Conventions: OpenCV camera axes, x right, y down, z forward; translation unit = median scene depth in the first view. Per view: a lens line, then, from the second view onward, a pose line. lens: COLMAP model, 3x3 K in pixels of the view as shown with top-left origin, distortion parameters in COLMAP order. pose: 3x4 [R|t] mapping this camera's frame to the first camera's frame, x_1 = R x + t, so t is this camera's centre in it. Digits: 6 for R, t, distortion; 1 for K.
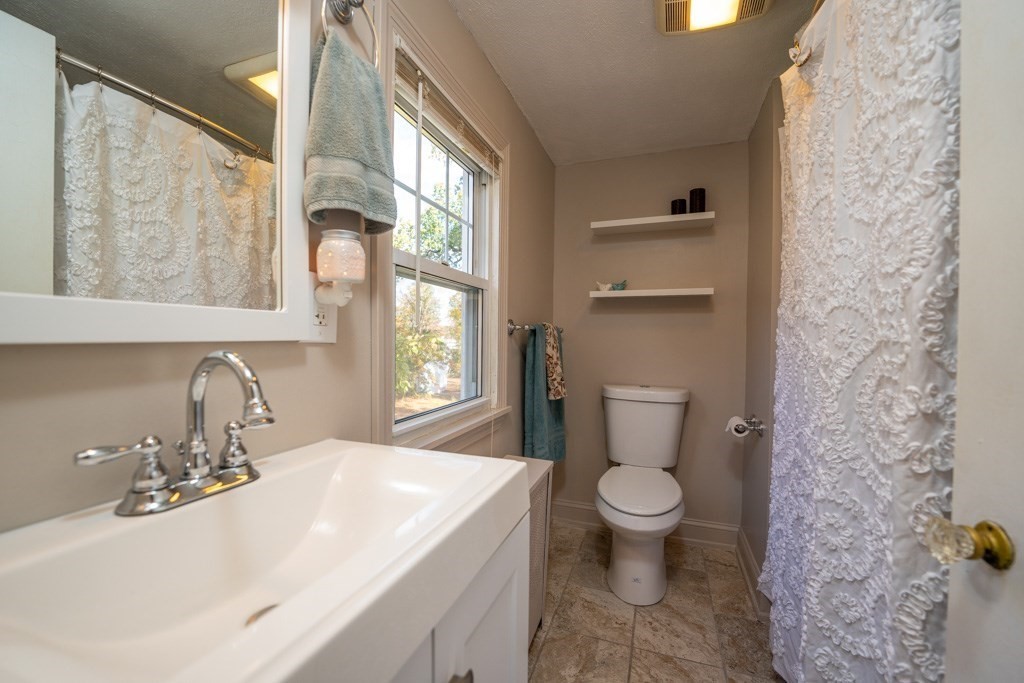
lens RADIAL K [[411.4, 0, 513.1], [0, 411.4, 340.2], [0, 0, 1]] dist [-0.028126, 0.002292]
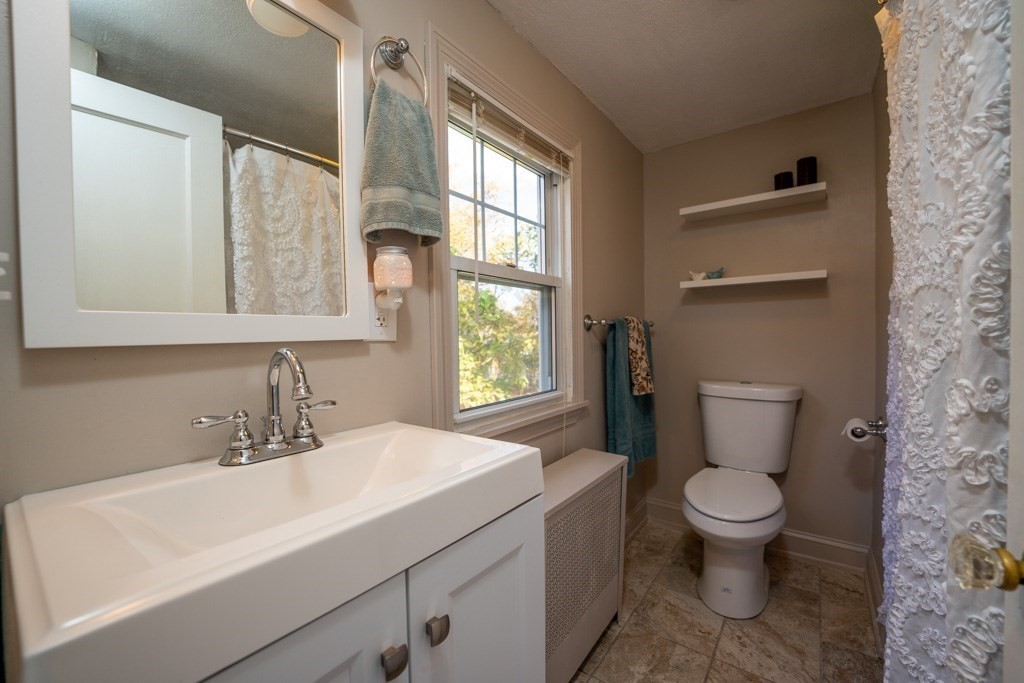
lens RADIAL K [[411.4, 0, 517.3], [0, 411.4, 340.3], [0, 0, 1]] dist [-0.028126, 0.002292]
pose [[0.956598, -0.019847, -0.290734, 0.174701], [0.022225, 0.999741, 0.004877, 0.004725], [0.290562, -0.011127, 0.956792, -0.025768]]
